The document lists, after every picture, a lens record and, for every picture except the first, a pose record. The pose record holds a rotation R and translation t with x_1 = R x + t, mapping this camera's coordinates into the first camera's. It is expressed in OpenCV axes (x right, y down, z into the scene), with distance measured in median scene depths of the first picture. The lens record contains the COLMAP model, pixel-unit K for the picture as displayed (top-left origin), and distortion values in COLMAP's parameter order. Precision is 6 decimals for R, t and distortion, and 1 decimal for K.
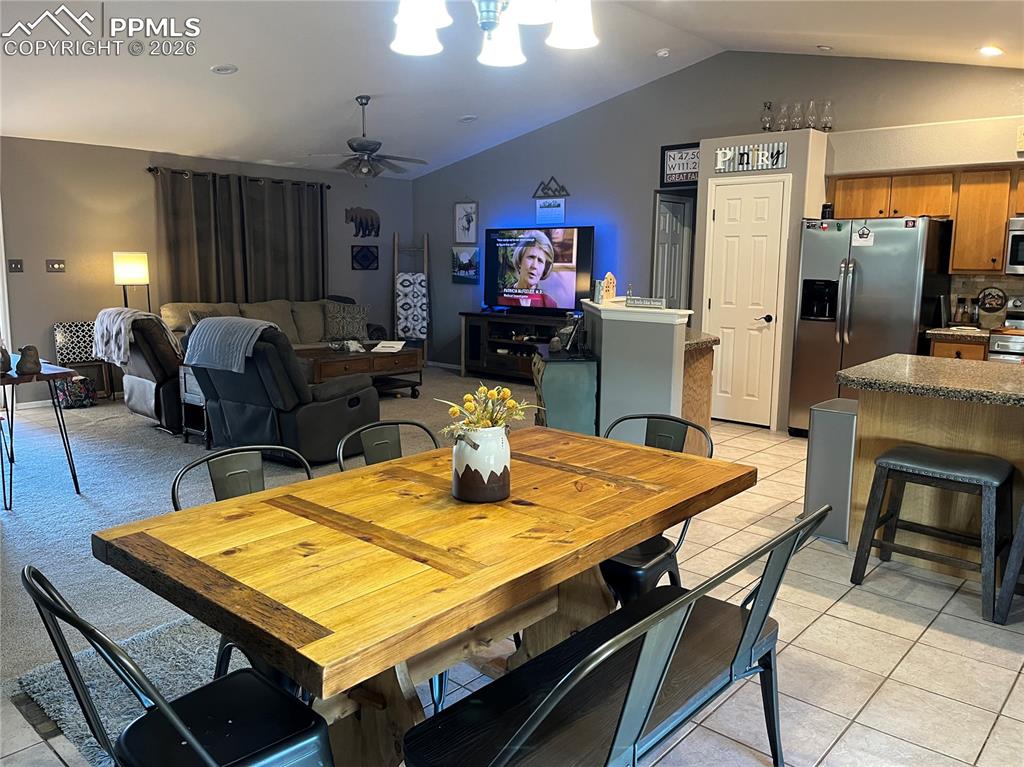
lens RADIAL K [[774.4, 0, 526.6], [0, 774.4, 377.2], [0, 0, 1]] dist [0.045468, -0.038590]
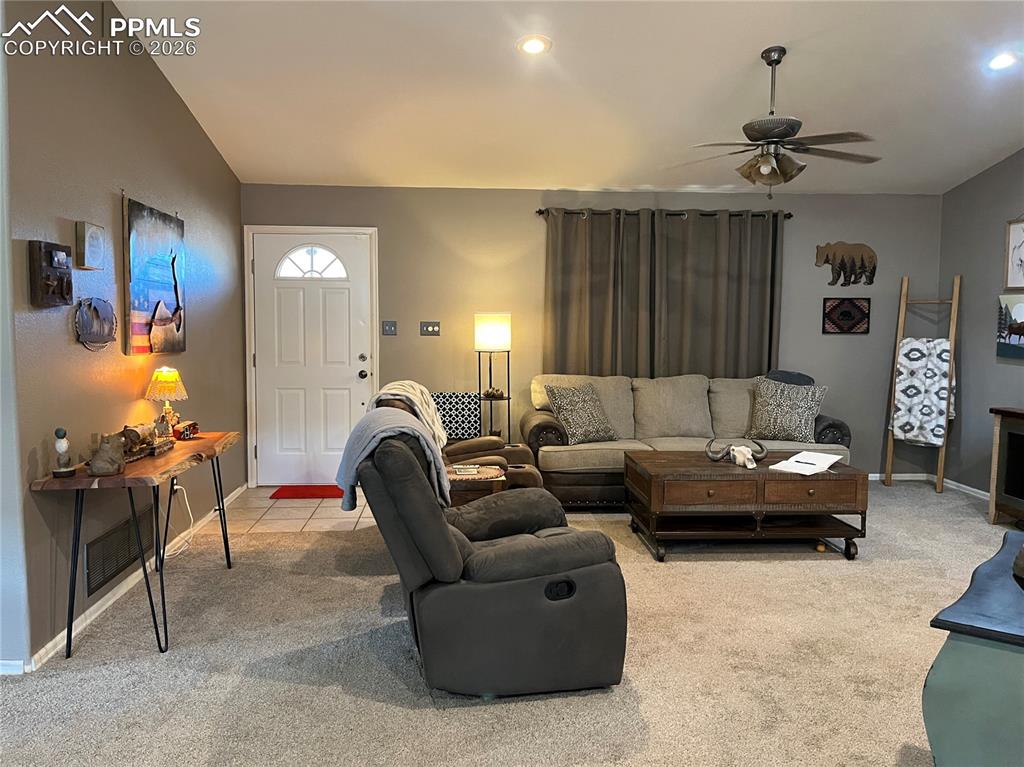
lens RADIAL K [[778.9, 0, 513.5], [0, 778.9, 372.7], [0, 0, 1]] dist [0.067632, -0.094893]
pose [[0.718208, 0.039892, -0.694684, 0.073789], [-0.100330, 0.993860, -0.046655, -0.056551], [0.688557, 0.103205, 0.717801, 0.408058]]
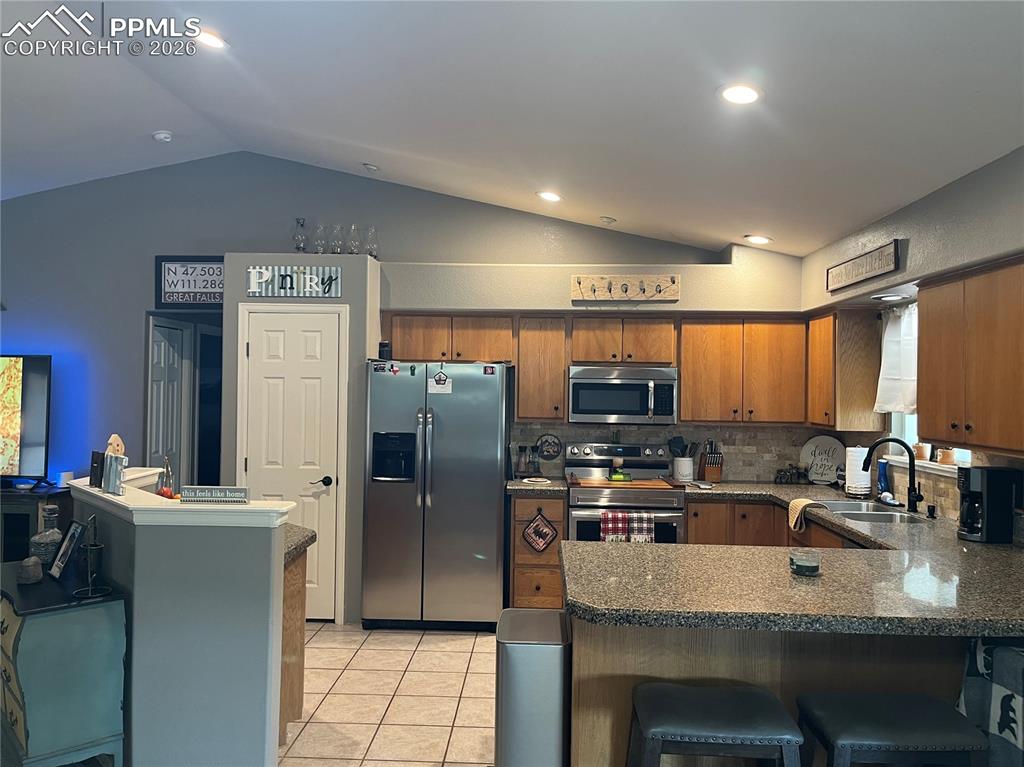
lens RADIAL K [[777.7, 0, 512.0], [0, 777.7, 383.5], [0, 0, 1]] dist [0.066590, -0.093539]
pose [[0.780542, 0.002255, 0.625099, -0.033611], [0.089083, 0.989386, -0.114805, -0.055104], [-0.618723, 0.145296, 0.772056, 0.214635]]
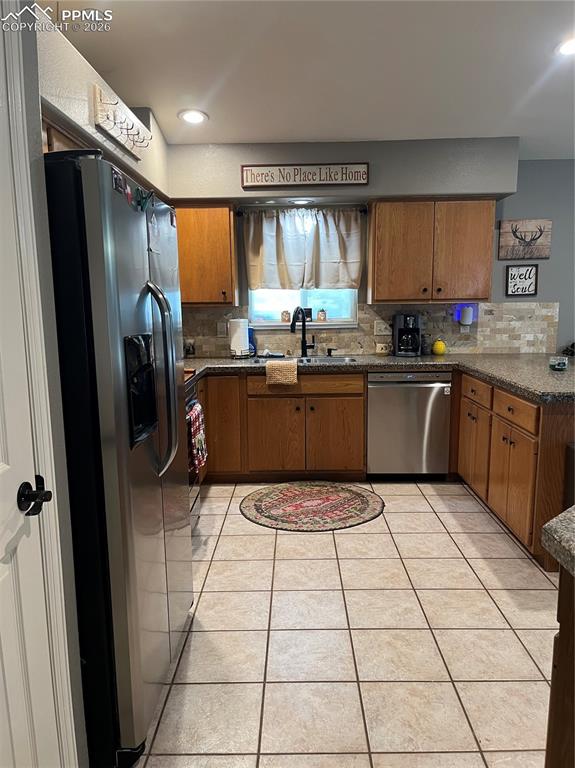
lens RADIAL K [[583.3, 0, 290.1], [0, 583.3, 390.1], [0, 0, 1]] dist [0.066590, -0.093539]
pose [[-0.645981, -0.120459, 0.753789, 0.086154], [0.119753, 0.959252, 0.255919, -0.129042], [-0.753902, 0.255587, -0.605234, 0.881521]]
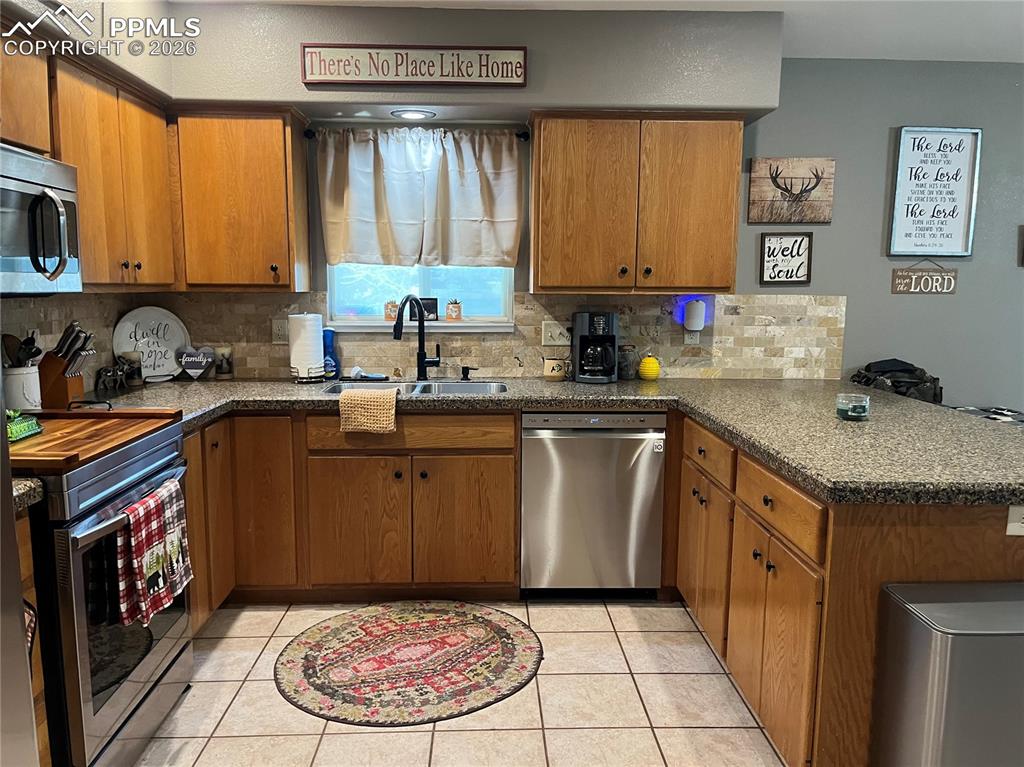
lens RADIAL K [[773.5, 0, 510.5], [0, 773.5, 389.4], [0, 0, 1]] dist [0.066167, -0.087582]
pose [[-0.676485, -0.113460, 0.727664, 0.158572], [0.097485, 0.965571, 0.241184, -0.108244], [-0.729975, 0.234094, -0.642134, 0.757559]]
